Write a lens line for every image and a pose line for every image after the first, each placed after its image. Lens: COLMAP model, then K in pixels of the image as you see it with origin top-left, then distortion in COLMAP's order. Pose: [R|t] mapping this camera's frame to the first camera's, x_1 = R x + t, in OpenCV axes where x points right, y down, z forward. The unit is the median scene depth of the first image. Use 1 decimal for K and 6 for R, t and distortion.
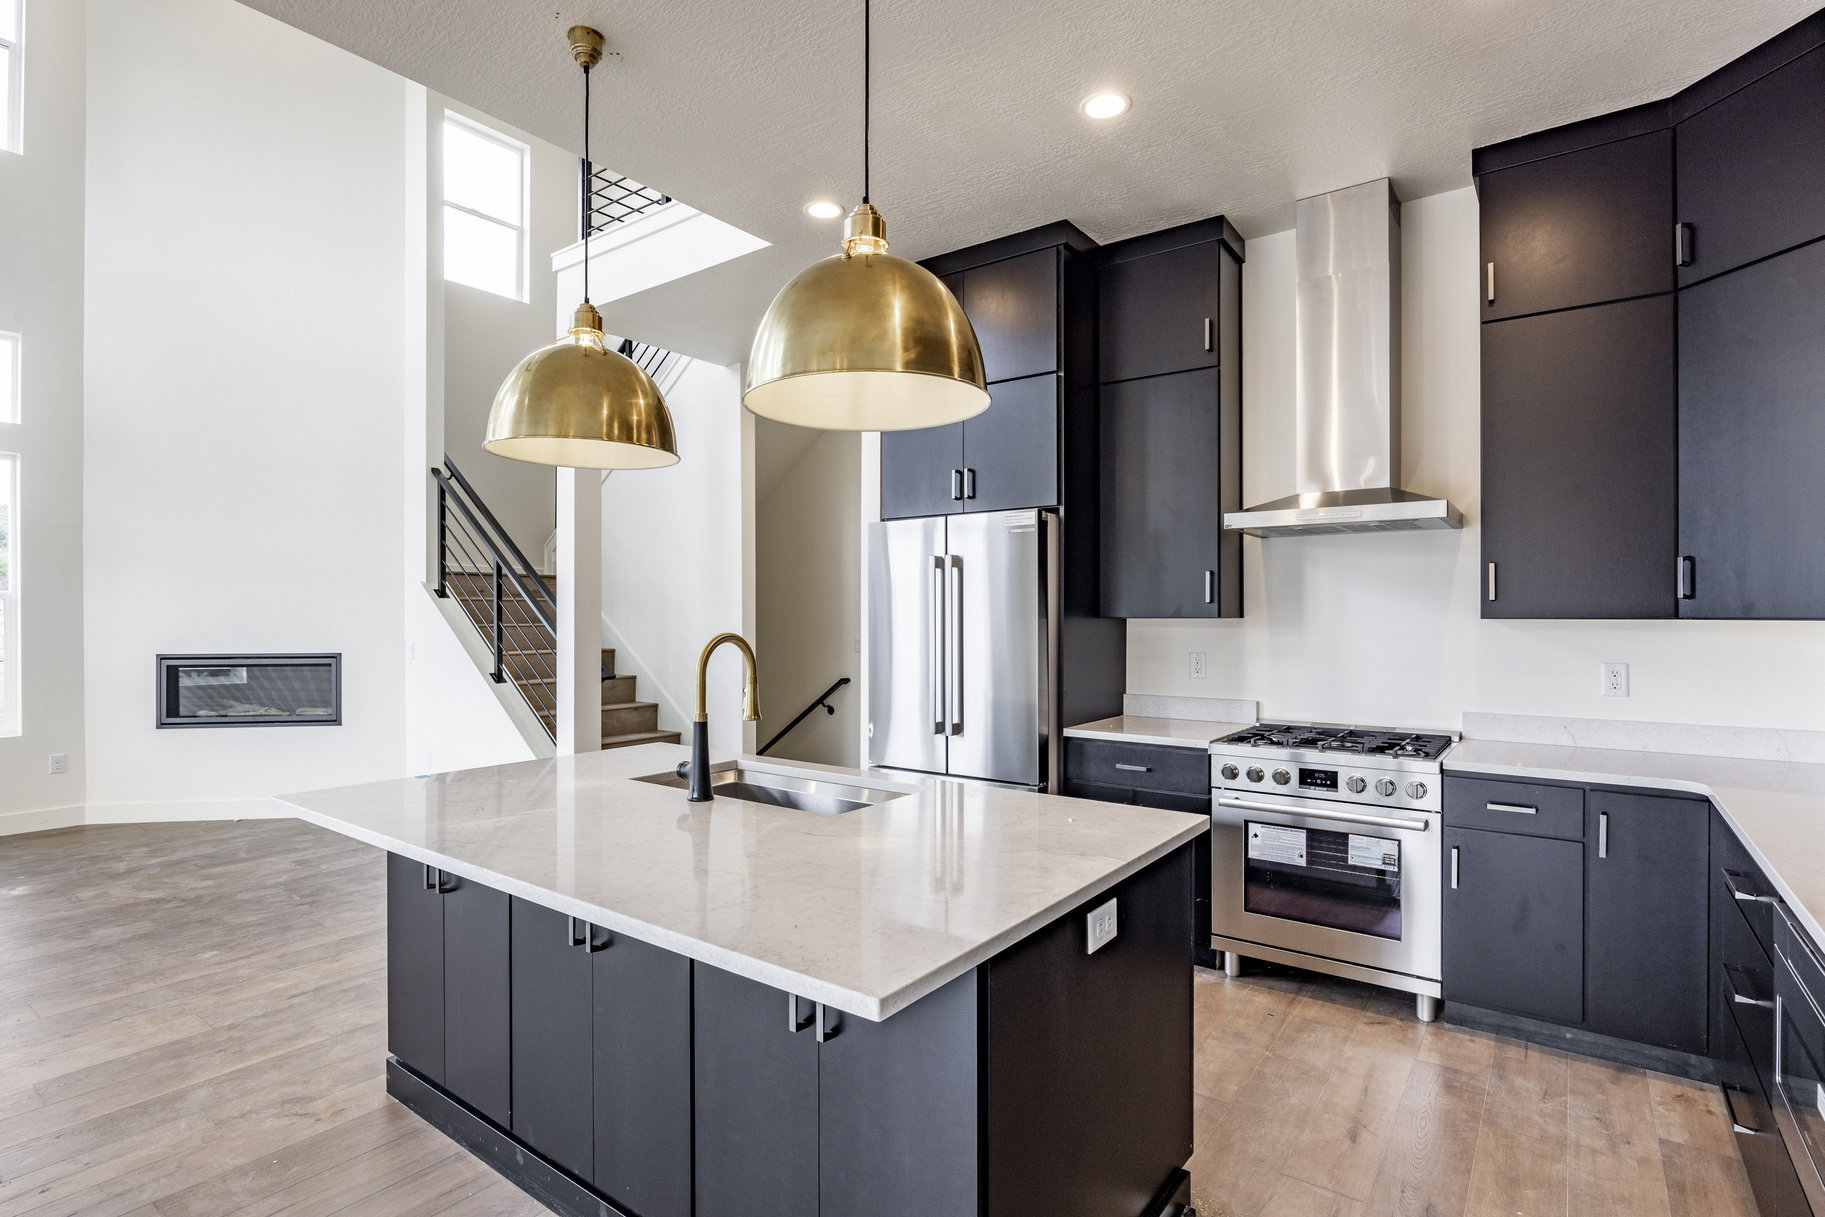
lens RADIAL K [[883.9, 0, 897.3], [0, 883.9, 614.5], [0, 0, 1]] dist [-0.007906, 0.001992]
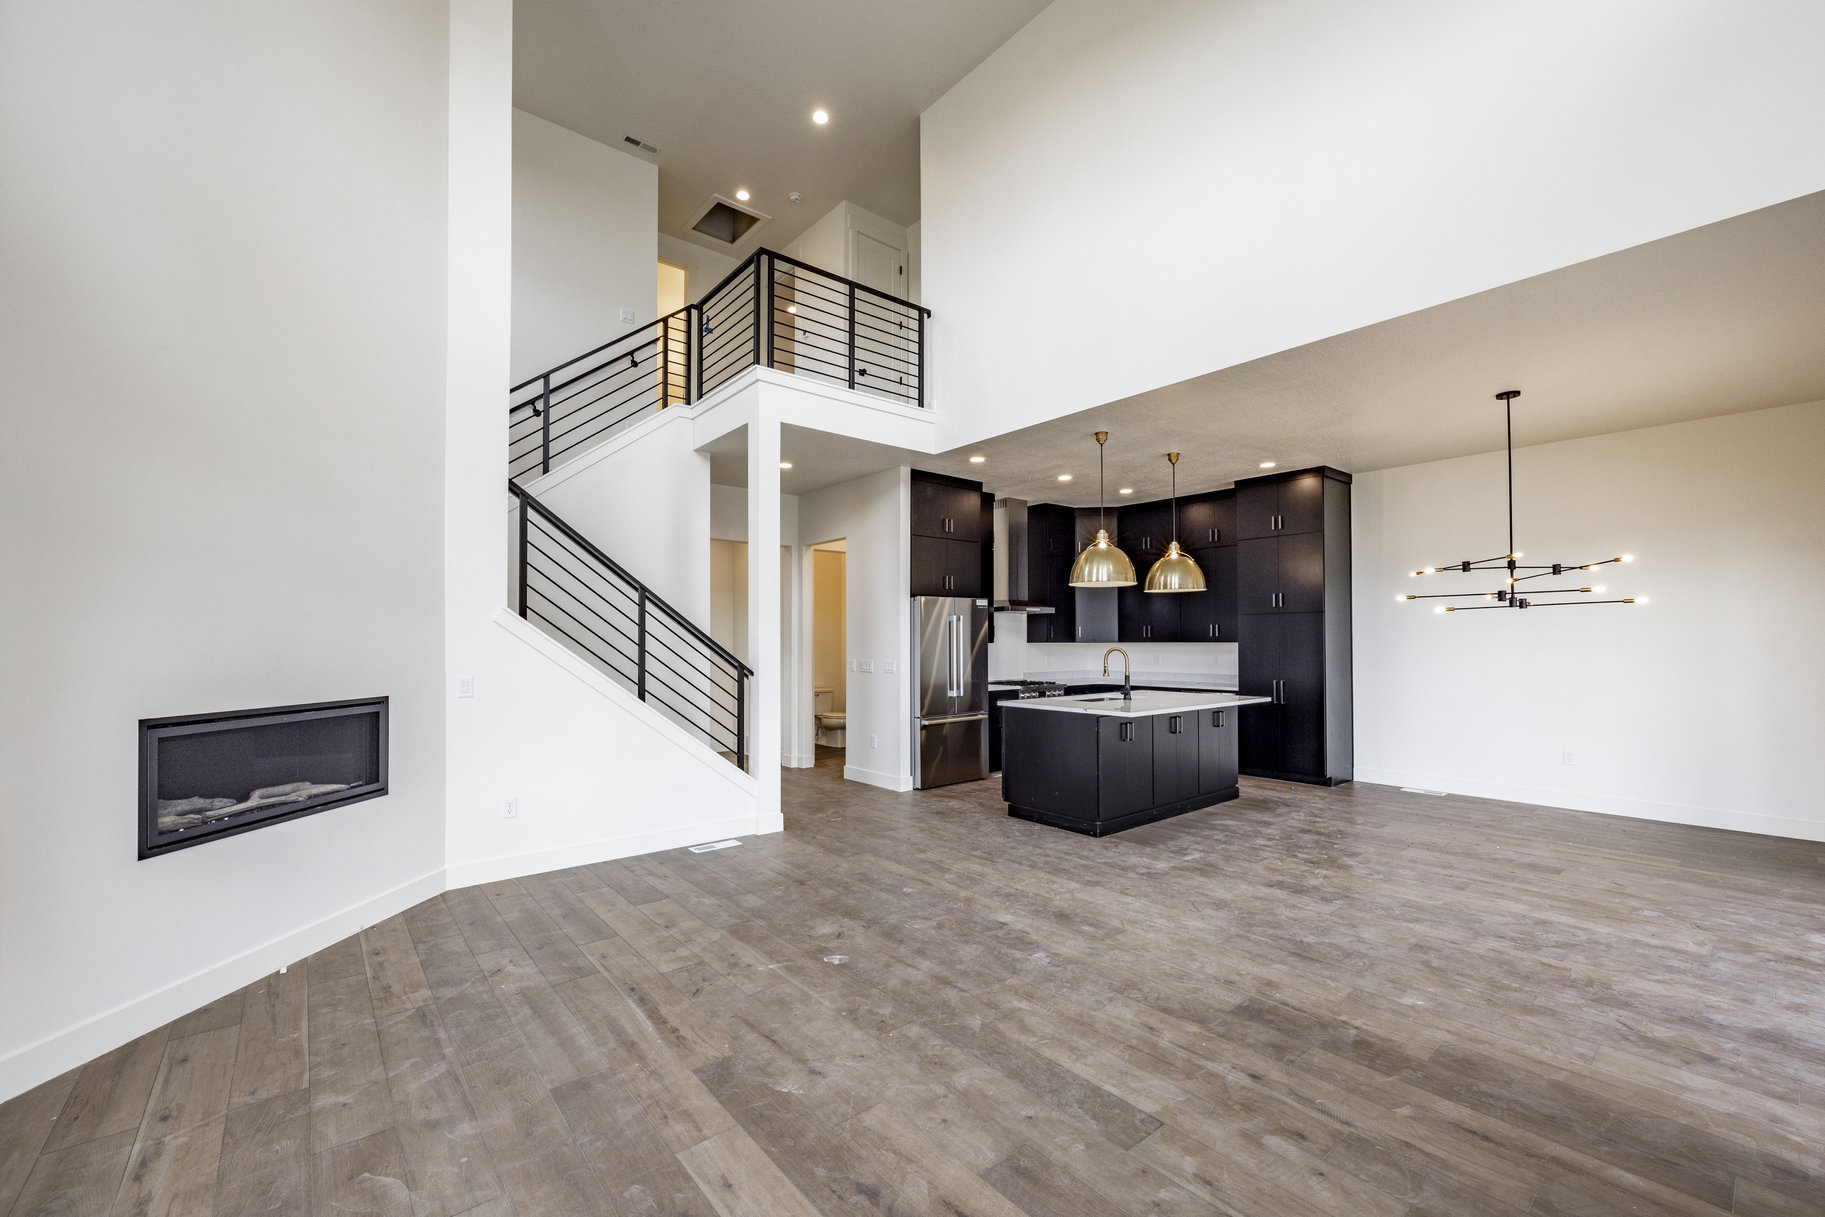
lens RADIAL K [[738.5, 0, 926.2], [0, 738.5, 631.0], [0, 0, 1]] dist [-0.000911, -0.000688]
pose [[0.228498, 0.013152, 0.973456, -2.021179], [0.006707, 0.999864, -0.015084, 0.000645], [-0.973521, 0.009976, 0.228379, 0.750995]]
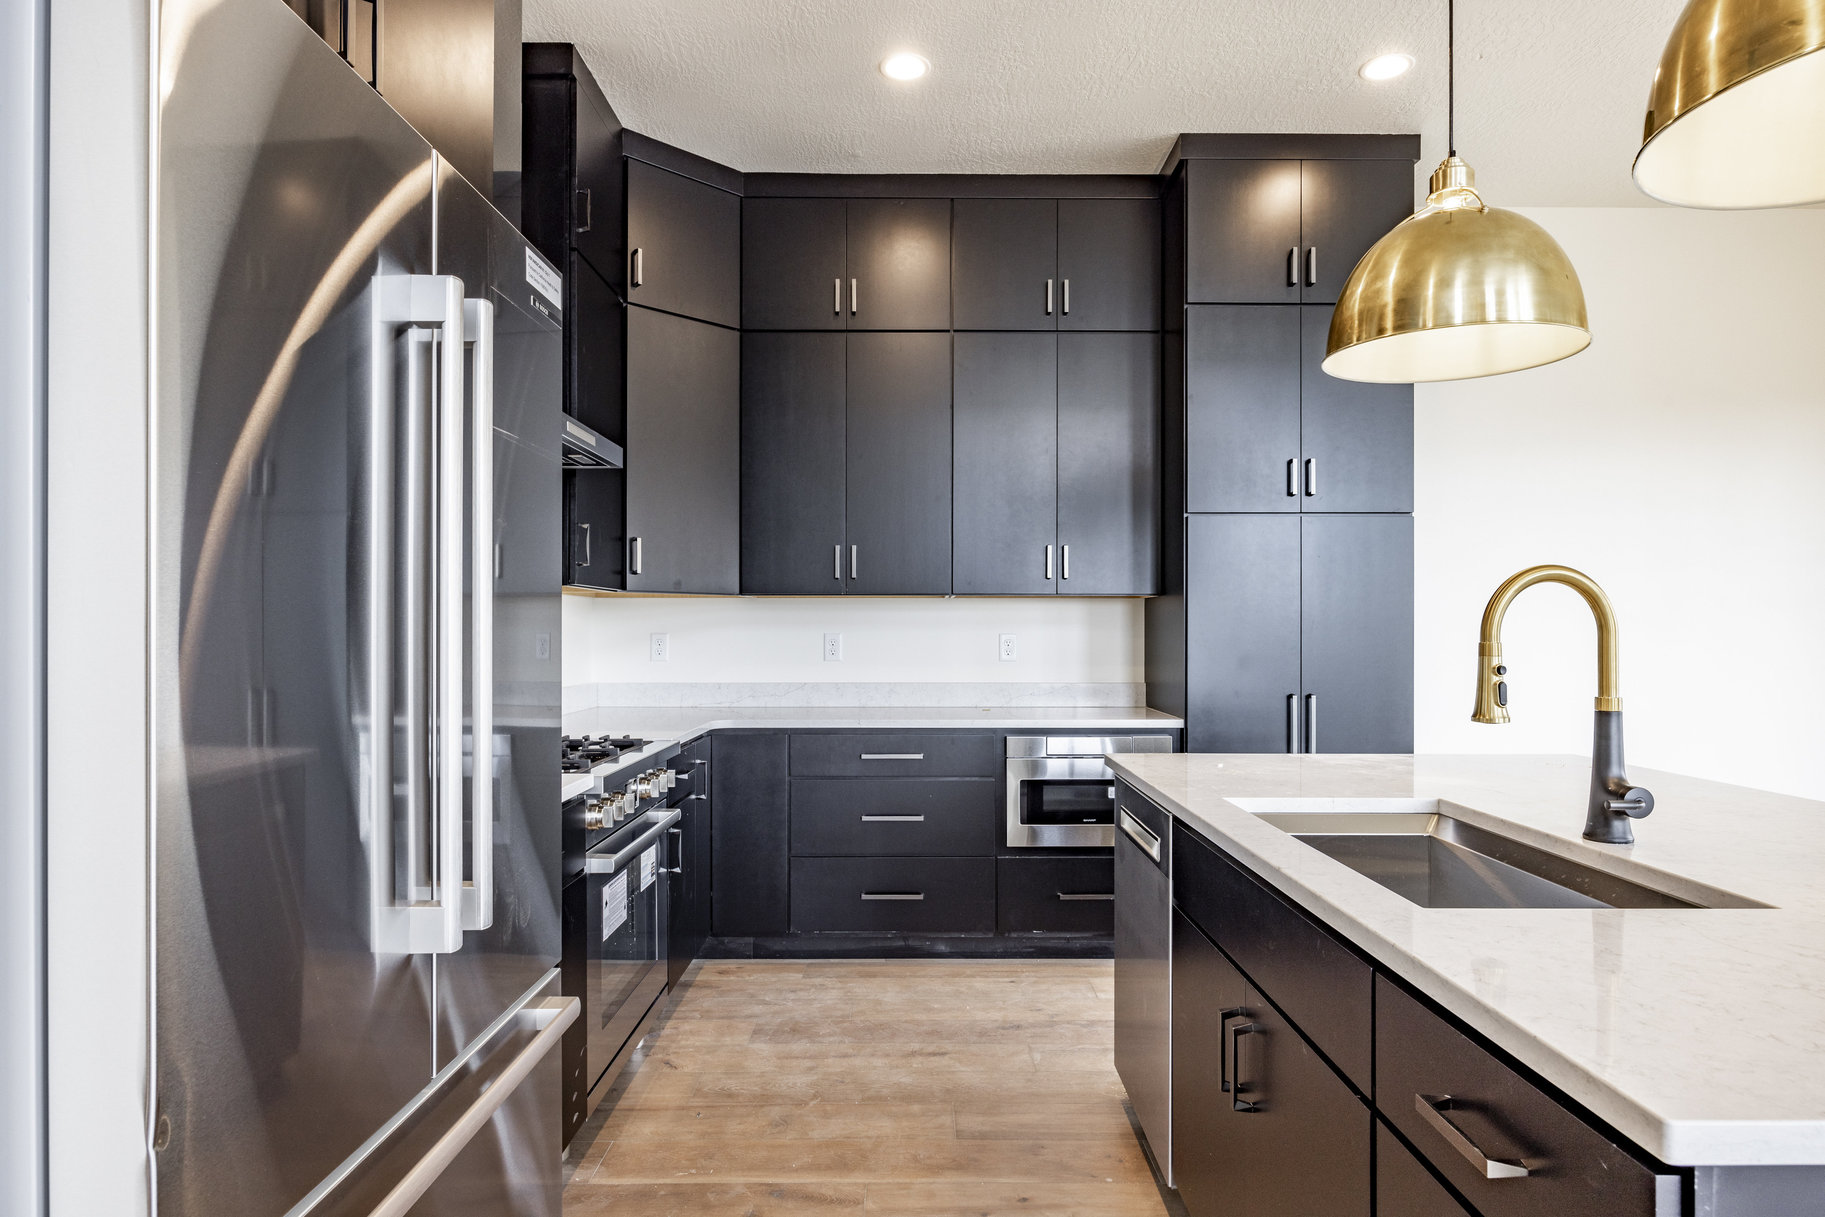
lens RADIAL K [[1032.4, 0, 932.5], [0, 1032.4, 639.7], [0, 0, 1]] dist [0.025418, 0.000833]
pose [[-0.606907, -0.005714, 0.794753, -0.345773], [0.003165, 0.999949, 0.009606, 0.047130], [-0.794767, 0.008346, -0.606857, 1.244880]]
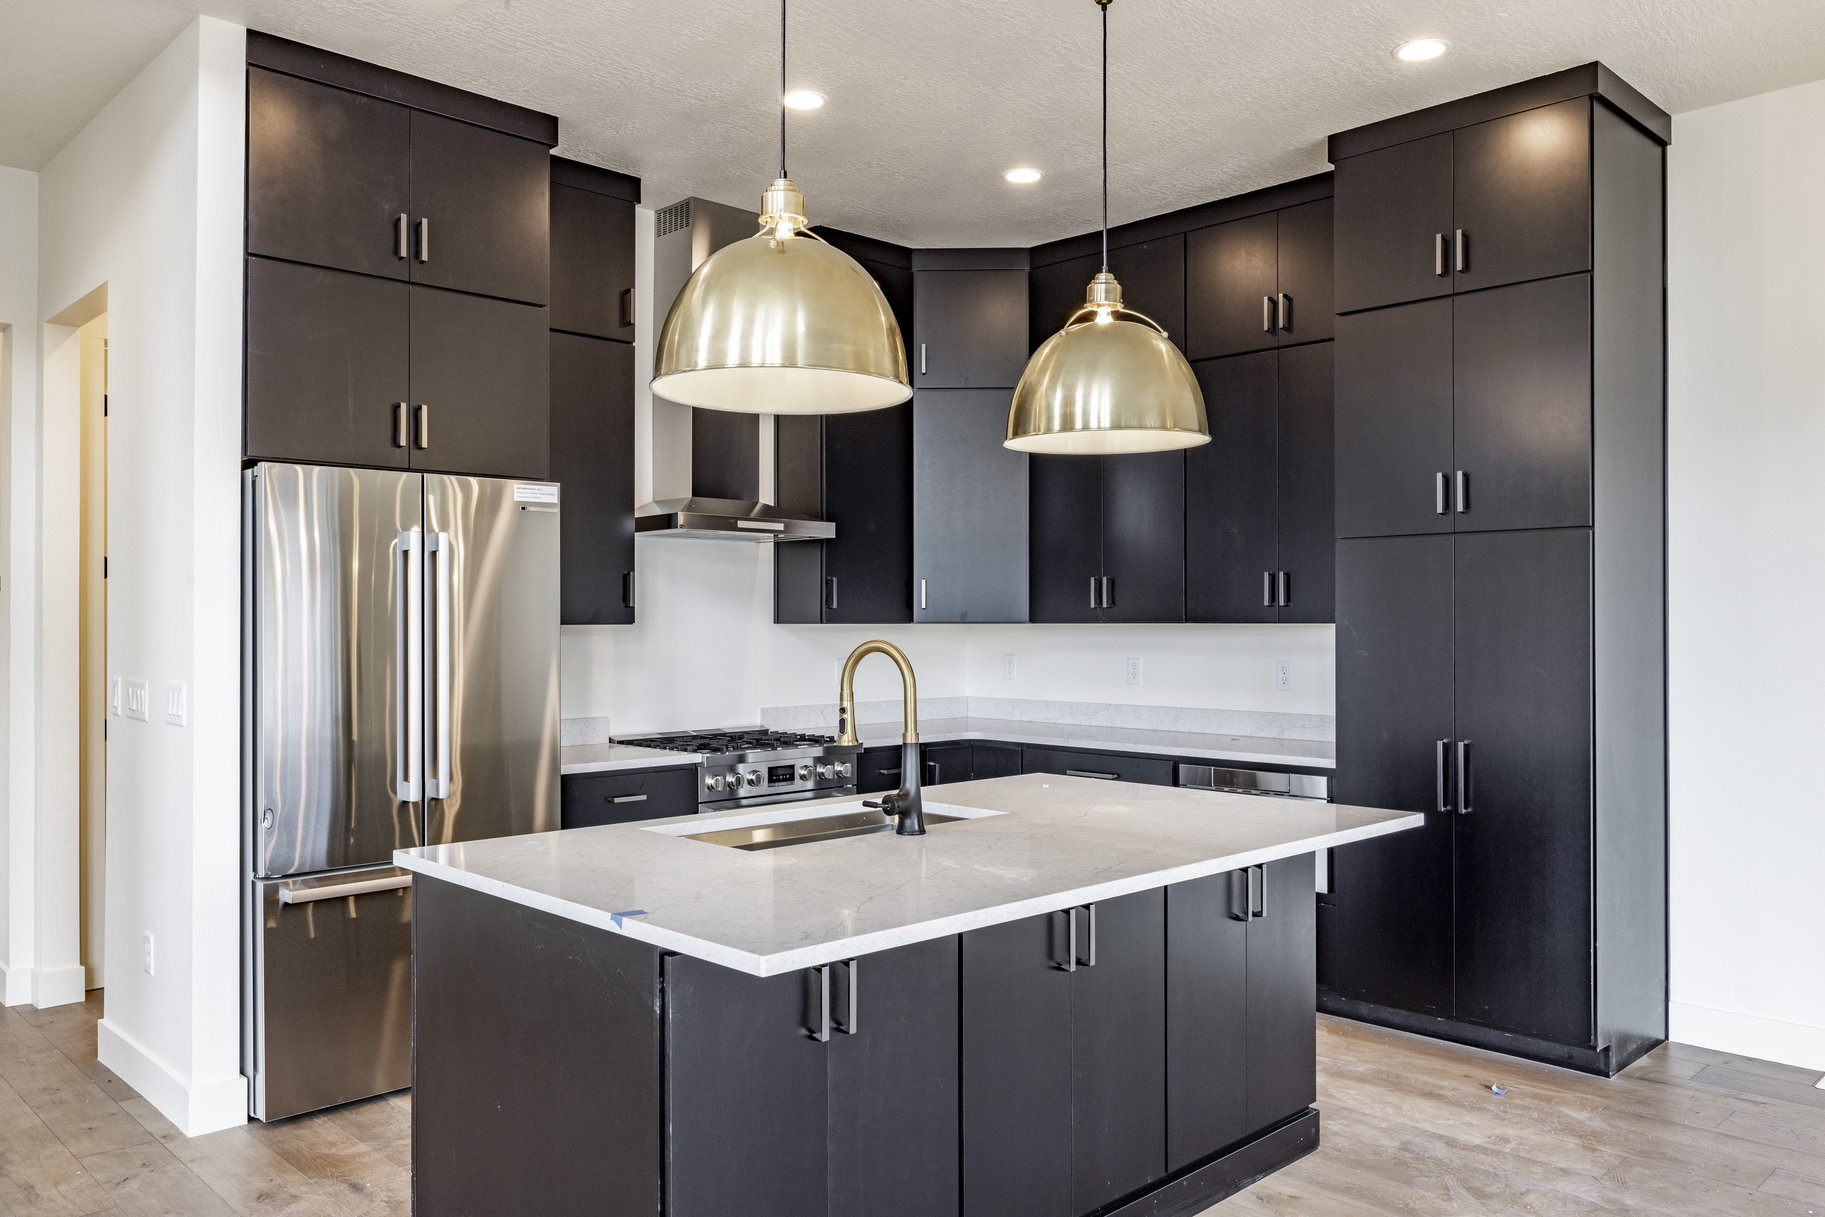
lens RADIAL K [[1369.3, 0, 937.8], [0, 1369.3, 613.0], [0, 0, 1]] dist [-0.007577, -0.005874]
pose [[0.153693, 0.007612, 0.988089, -1.041874], [0.004684, 0.999953, -0.008432, 0.007560], [-0.988107, 0.005924, 0.153651, 0.525642]]
